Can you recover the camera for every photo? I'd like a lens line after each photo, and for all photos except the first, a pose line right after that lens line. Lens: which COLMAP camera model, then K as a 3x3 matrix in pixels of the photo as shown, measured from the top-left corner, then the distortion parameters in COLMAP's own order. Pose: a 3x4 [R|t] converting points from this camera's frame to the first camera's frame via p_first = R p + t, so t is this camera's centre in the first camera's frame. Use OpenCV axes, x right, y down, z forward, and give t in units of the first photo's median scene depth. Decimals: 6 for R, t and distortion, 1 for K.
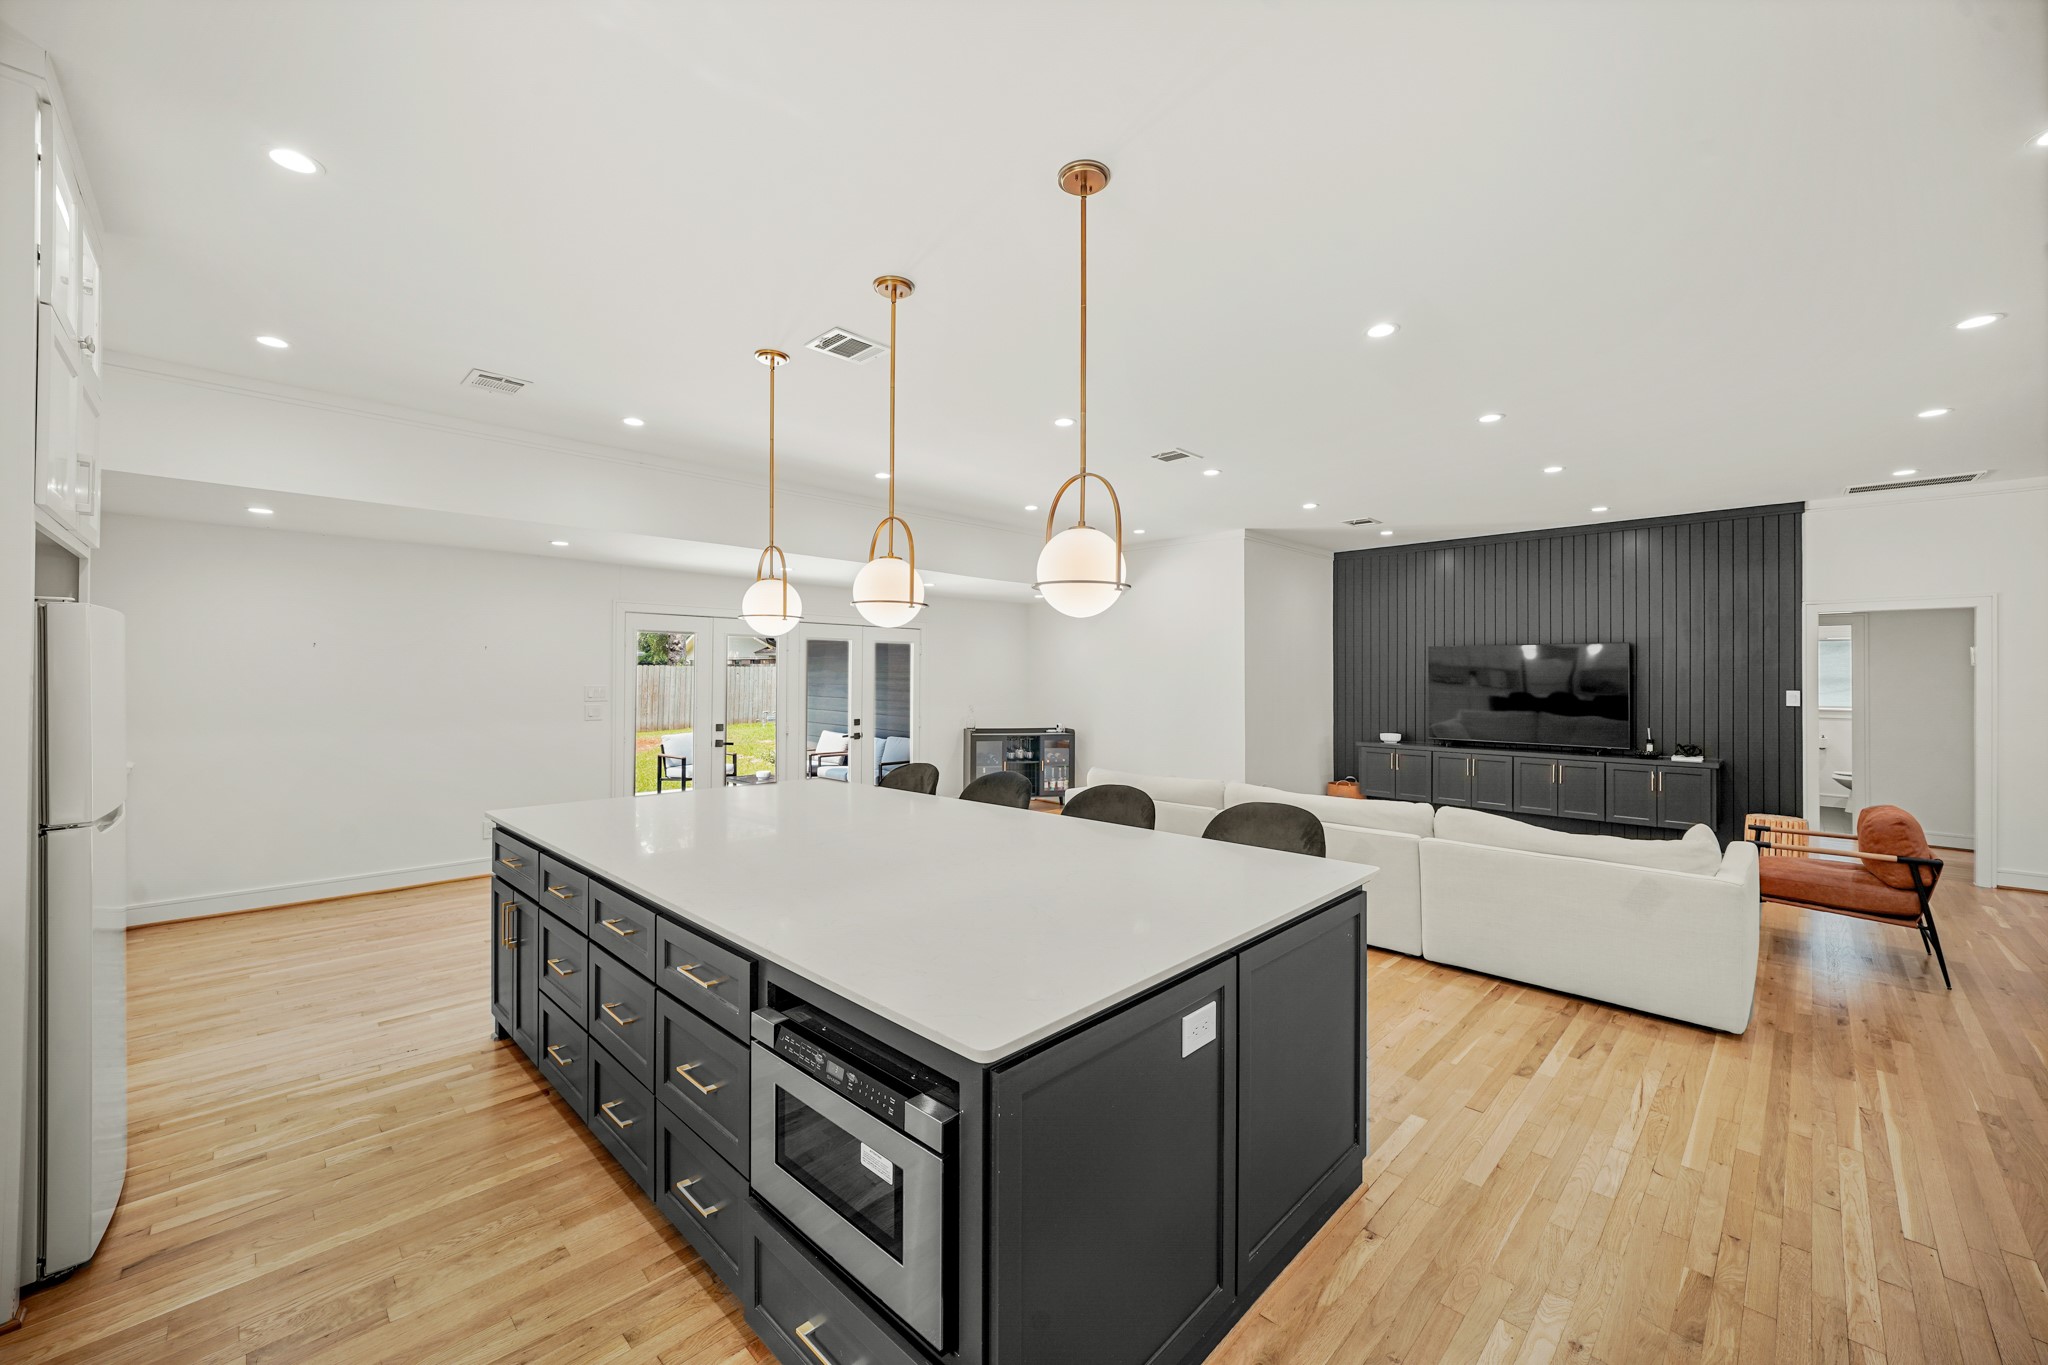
lens RADIAL K [[784.2, 0, 1024.6], [0, 784.2, 682.5], [0, 0, 1]] dist [-0.003449, 0.000602]
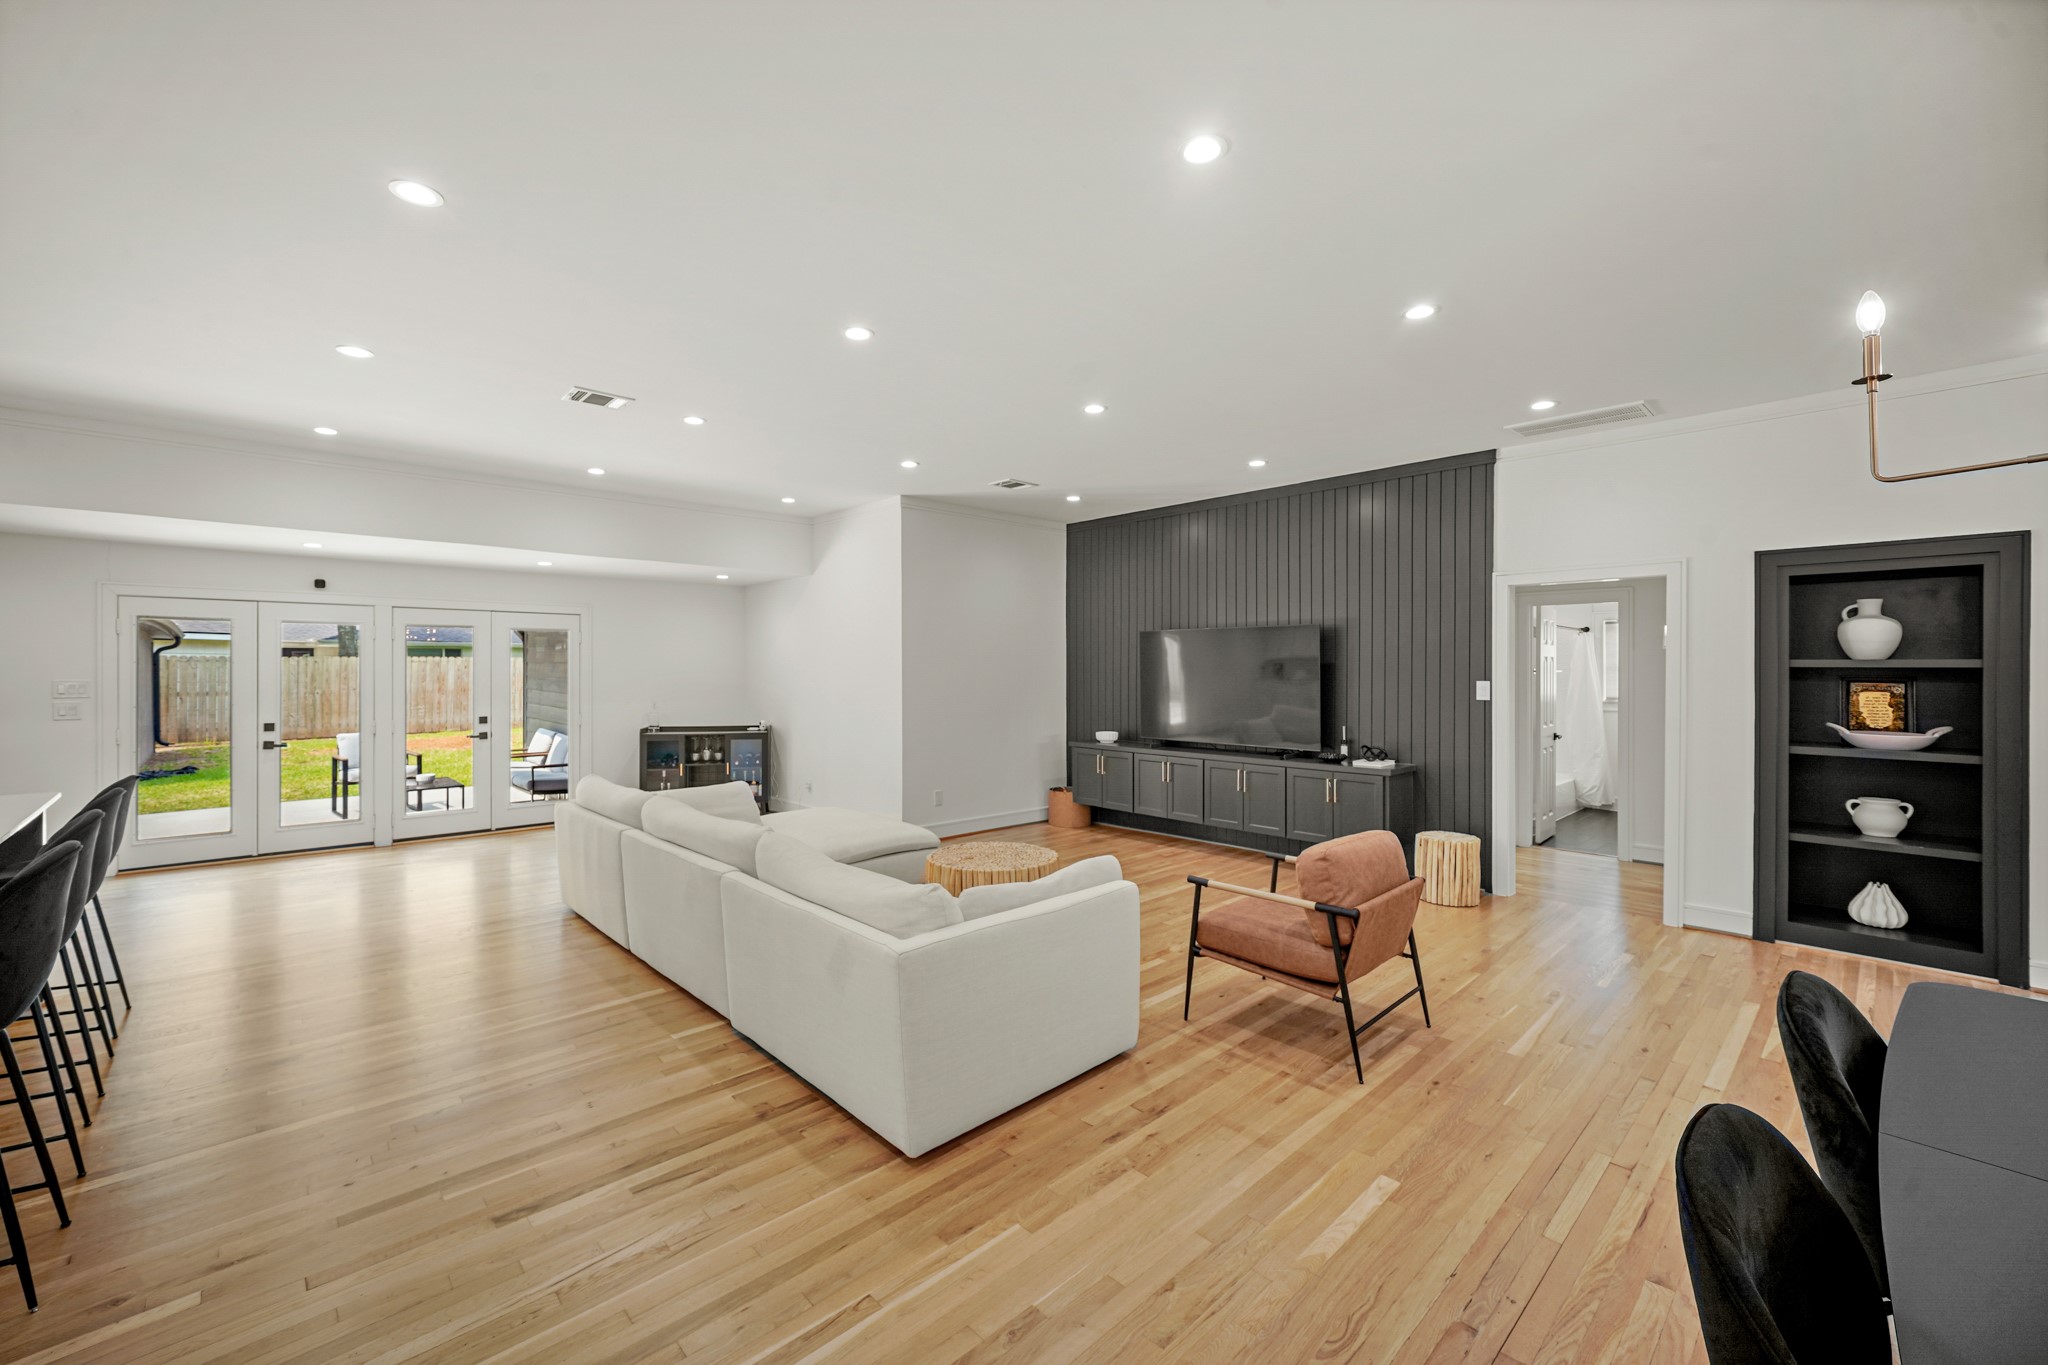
lens RADIAL K [[815.8, 0, 1023.3], [0, 815.8, 679.9], [0, 0, 1]] dist [-0.003496, -0.000044]
pose [[0.999305, -0.003542, -0.037101, 0.534123], [0.003791, 0.999971, 0.006664, 0.001766], [0.037076, -0.006800, 0.999289, 0.130211]]
